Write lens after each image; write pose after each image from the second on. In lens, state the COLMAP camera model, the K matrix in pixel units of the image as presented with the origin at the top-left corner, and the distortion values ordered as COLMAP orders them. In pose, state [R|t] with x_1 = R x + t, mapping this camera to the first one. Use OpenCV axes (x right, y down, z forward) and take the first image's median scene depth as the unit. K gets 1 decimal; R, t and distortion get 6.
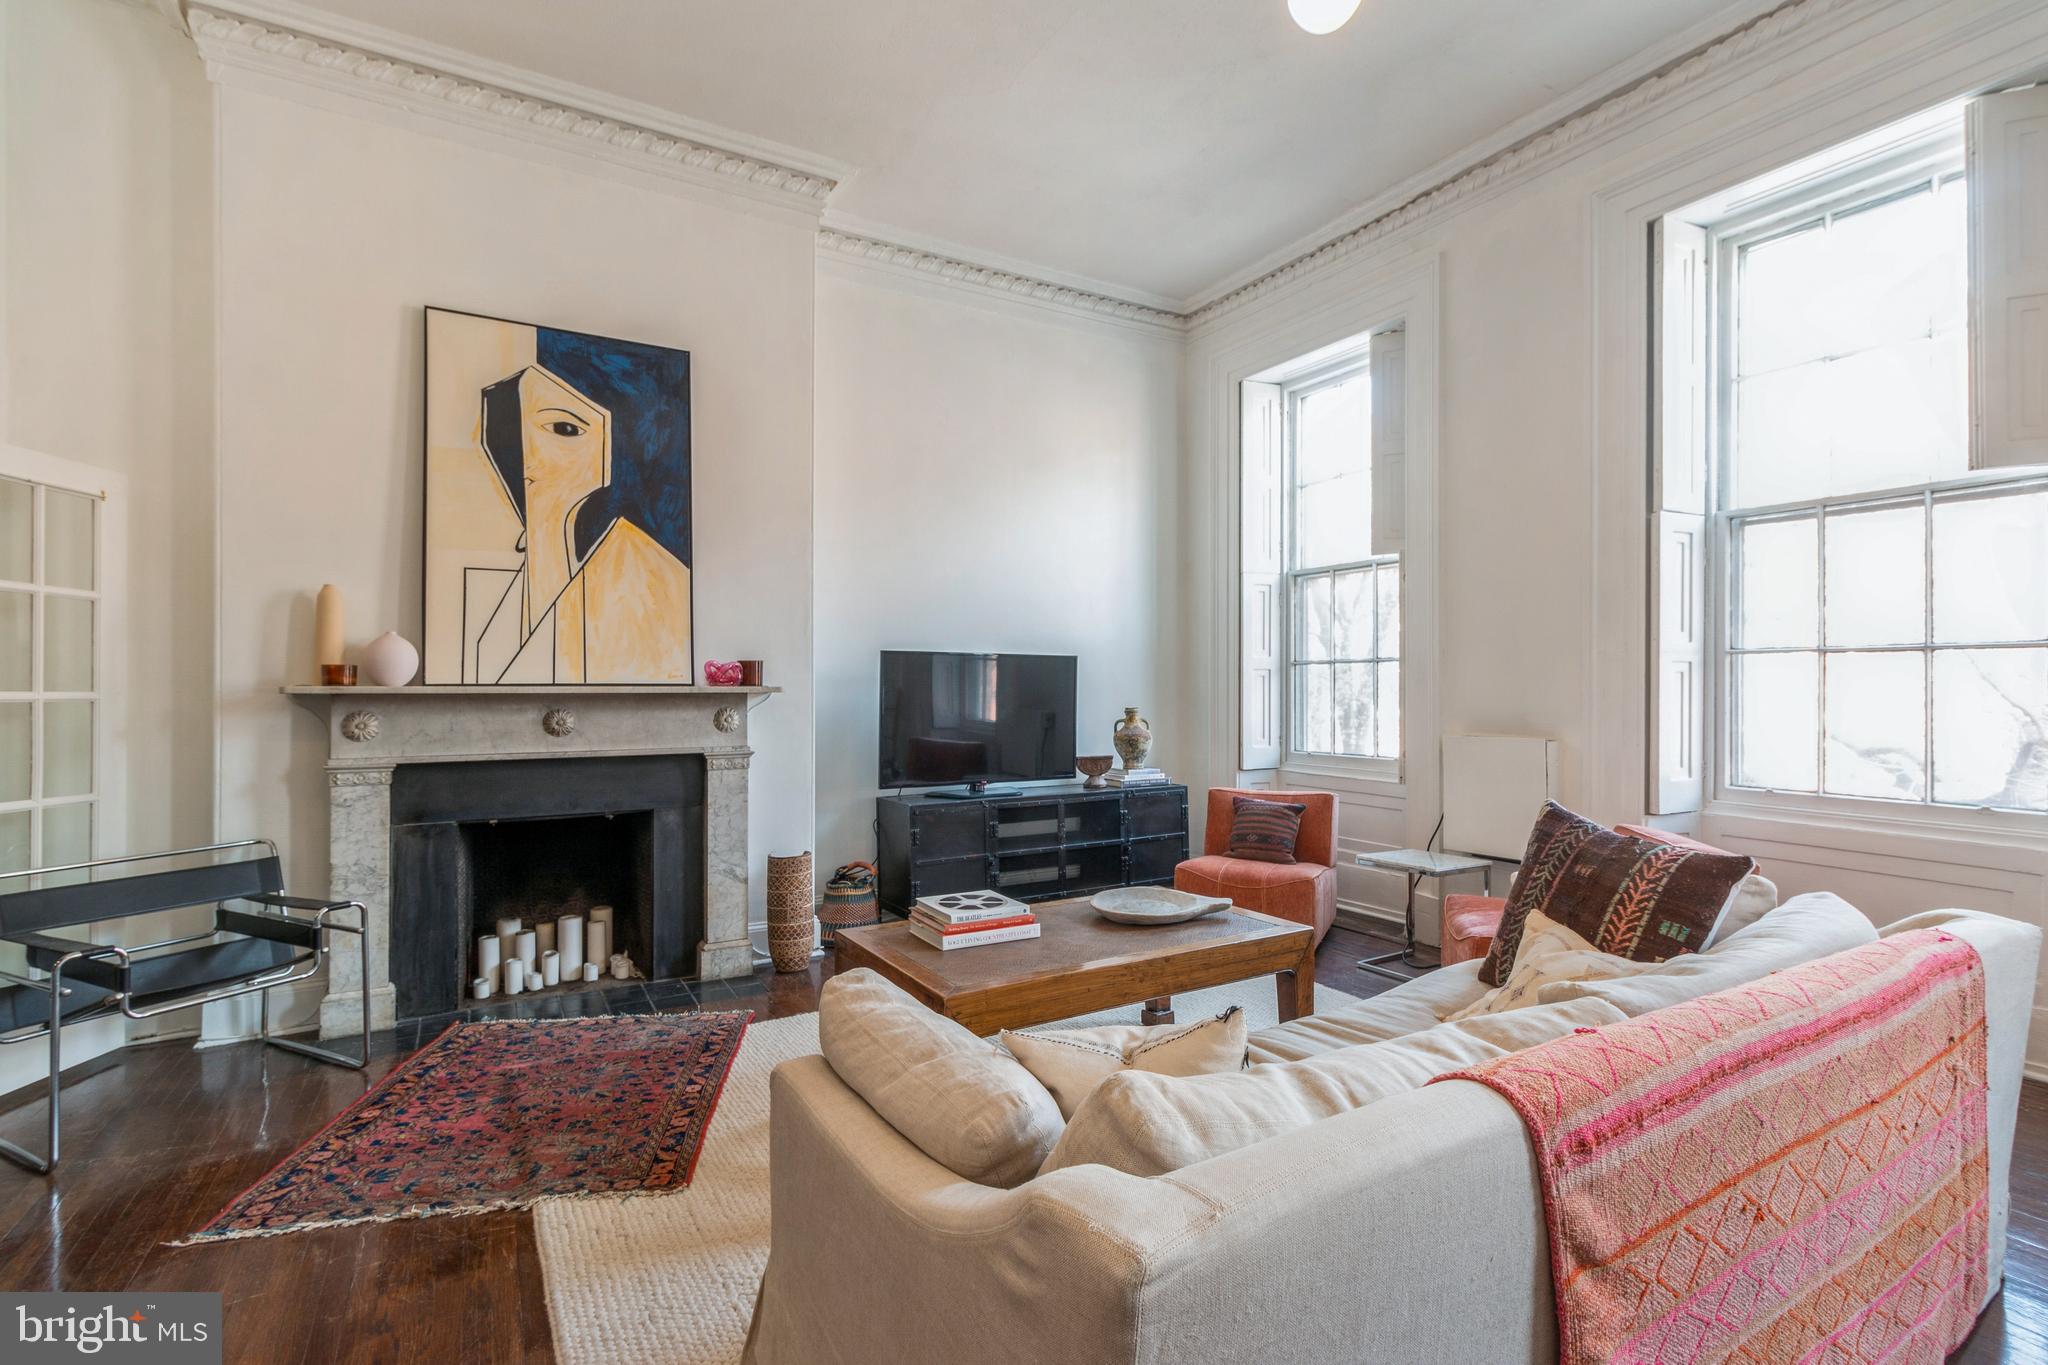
lens RADIAL K [[950.9, 0, 1020.0], [0, 950.9, 681.6], [0, 0, 1]] dist [0.000622, 0.001050]
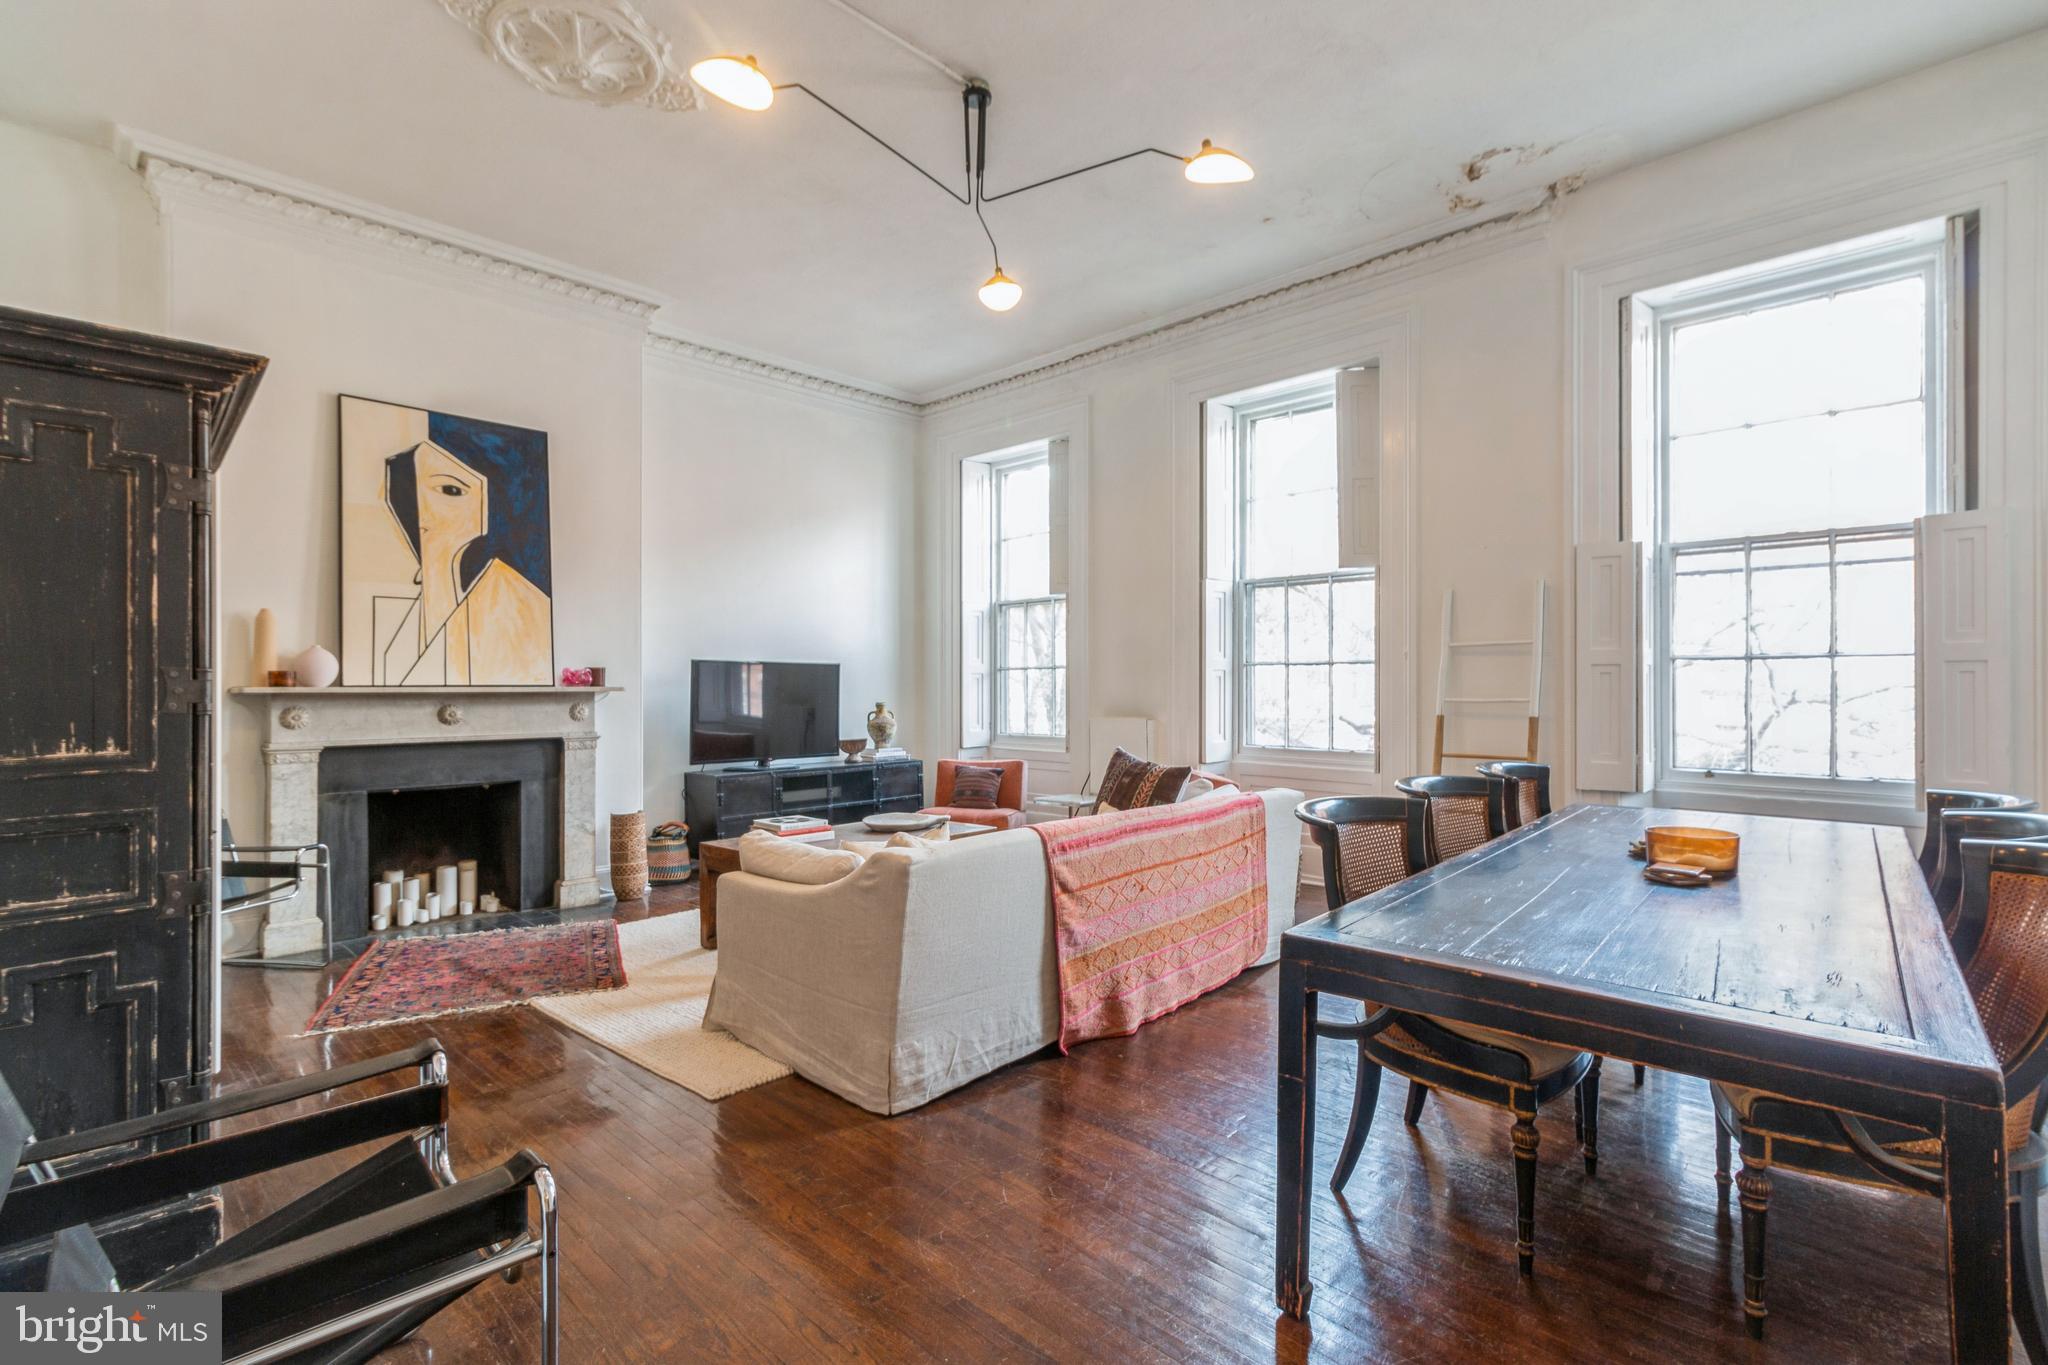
lens RADIAL K [[950.9, 0, 1026.7], [0, 950.9, 681.7], [0, 0, 1]] dist [0.000622, 0.001050]
pose [[0.959664, -0.001177, 0.281147, -0.085320], [0.001448, 0.999999, -0.000755, -0.000643], [-0.281145, 0.001132, 0.959665, -0.470163]]
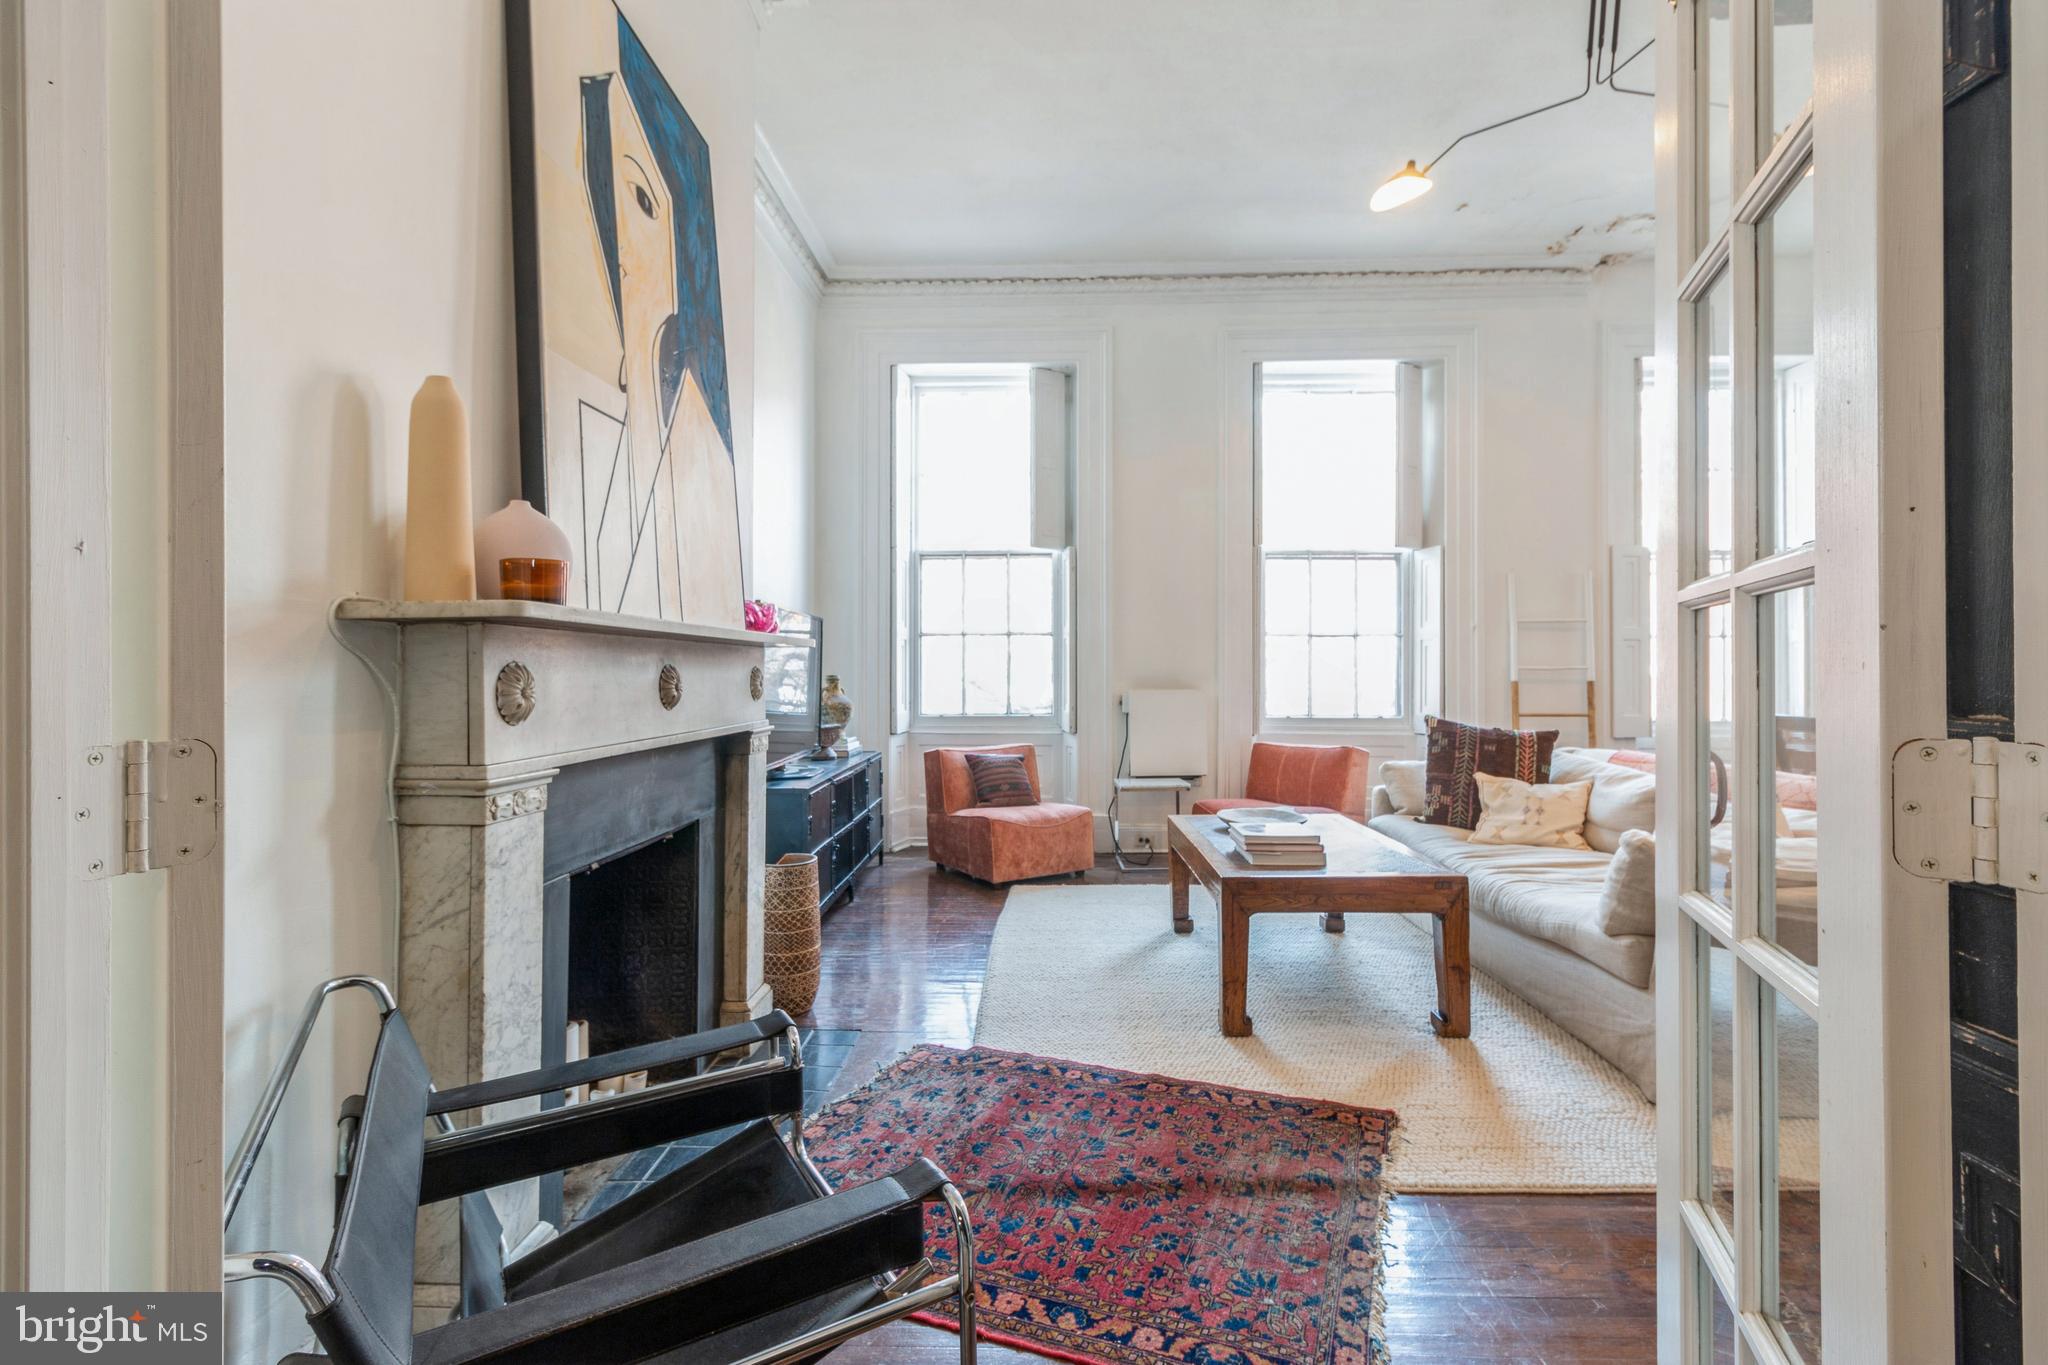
lens RADIAL K [[950.9, 0, 1028.2], [0, 950.9, 661.0], [0, 0, 1]] dist [0.000622, 0.001050]
pose [[0.523581, 0.009847, 0.851919, -0.849649], [-0.004500, 0.999951, -0.008792, 0.029896], [-0.851964, 0.000769, 0.523599, 0.468448]]
